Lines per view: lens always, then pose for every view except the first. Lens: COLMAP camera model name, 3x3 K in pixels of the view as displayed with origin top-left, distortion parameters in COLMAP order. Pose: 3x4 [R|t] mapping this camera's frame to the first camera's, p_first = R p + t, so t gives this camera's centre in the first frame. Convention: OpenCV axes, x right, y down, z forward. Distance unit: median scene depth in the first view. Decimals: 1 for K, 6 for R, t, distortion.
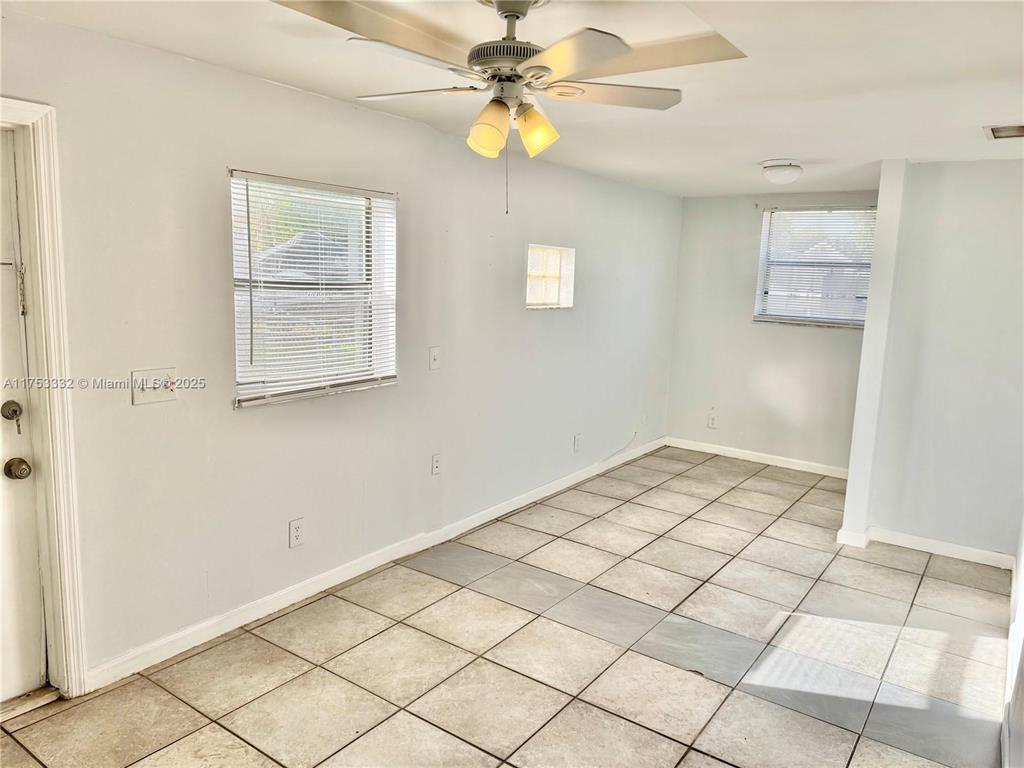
lens RADIAL K [[712.6, 0, 512.0], [0, 712.6, 384.0], [0, 0, 1]] dist [0.159032, -0.257948]
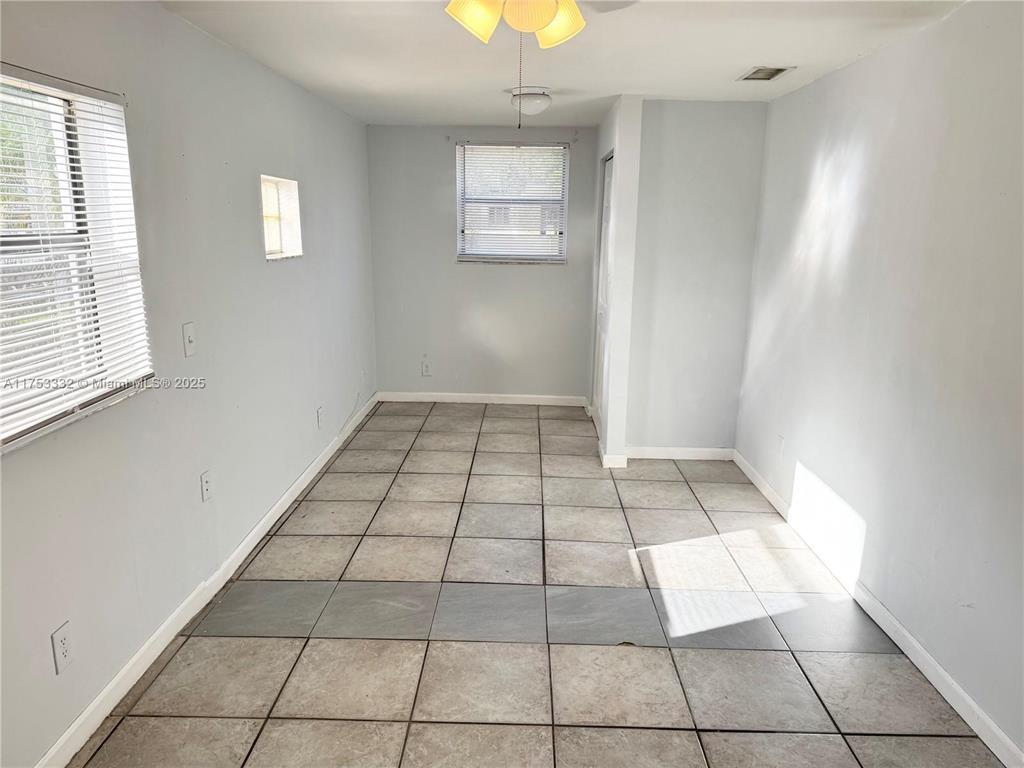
lens RADIAL K [[712.6, 0, 512.0], [0, 712.6, 384.0], [0, 0, 1]] dist [0.159032, -0.257948]
pose [[0.827676, -0.151678, 0.540321, -0.211911], [0.106079, 0.987712, 0.114774, -0.037411], [-0.551090, -0.037678, 0.833595, 0.206102]]
